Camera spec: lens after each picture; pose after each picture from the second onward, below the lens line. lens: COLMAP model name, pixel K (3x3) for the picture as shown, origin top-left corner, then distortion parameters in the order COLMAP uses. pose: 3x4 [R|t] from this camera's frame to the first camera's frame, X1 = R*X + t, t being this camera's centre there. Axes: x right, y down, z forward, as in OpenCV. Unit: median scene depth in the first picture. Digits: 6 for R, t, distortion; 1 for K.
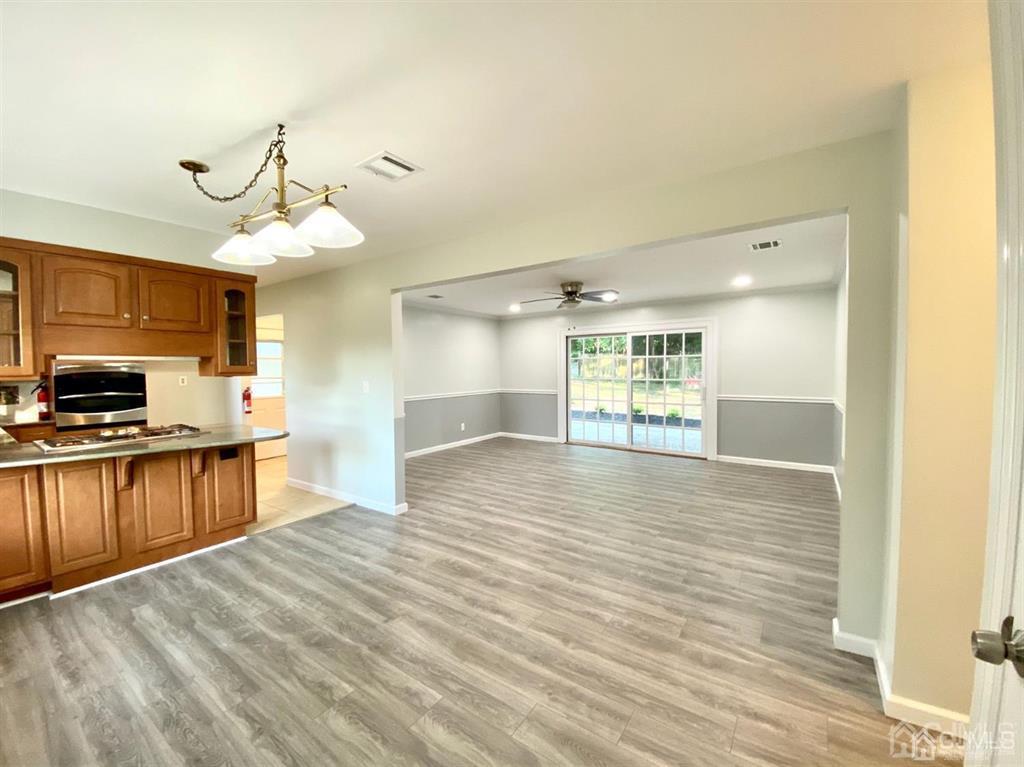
lens RADIAL K [[415.7, 0, 512.0], [0, 415.7, 383.5], [0, 0, 1]] dist [0.028238, -0.023875]
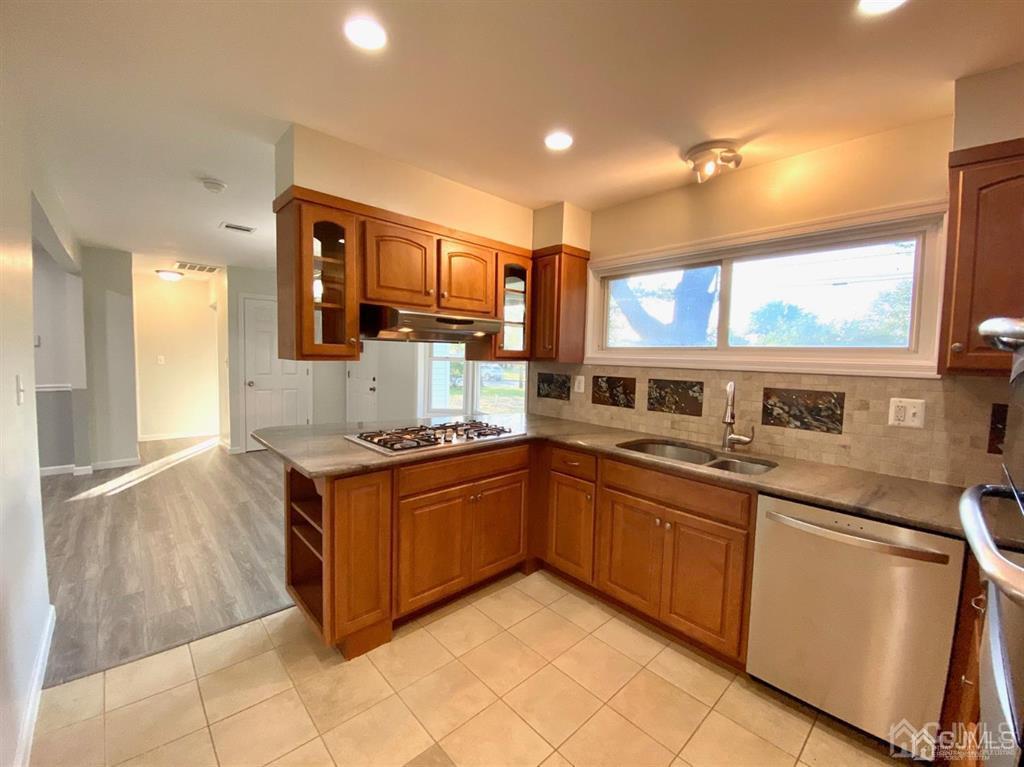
lens RADIAL K [[415.7, 0, 512.0], [0, 415.7, 383.5], [0, 0, 1]] dist [0.028238, -0.023875]
pose [[-0.977911, -0.025842, 0.207416, -1.220184], [-0.003414, 0.994170, 0.107770, -0.059367], [-0.208992, 0.104682, -0.972298, 1.729717]]
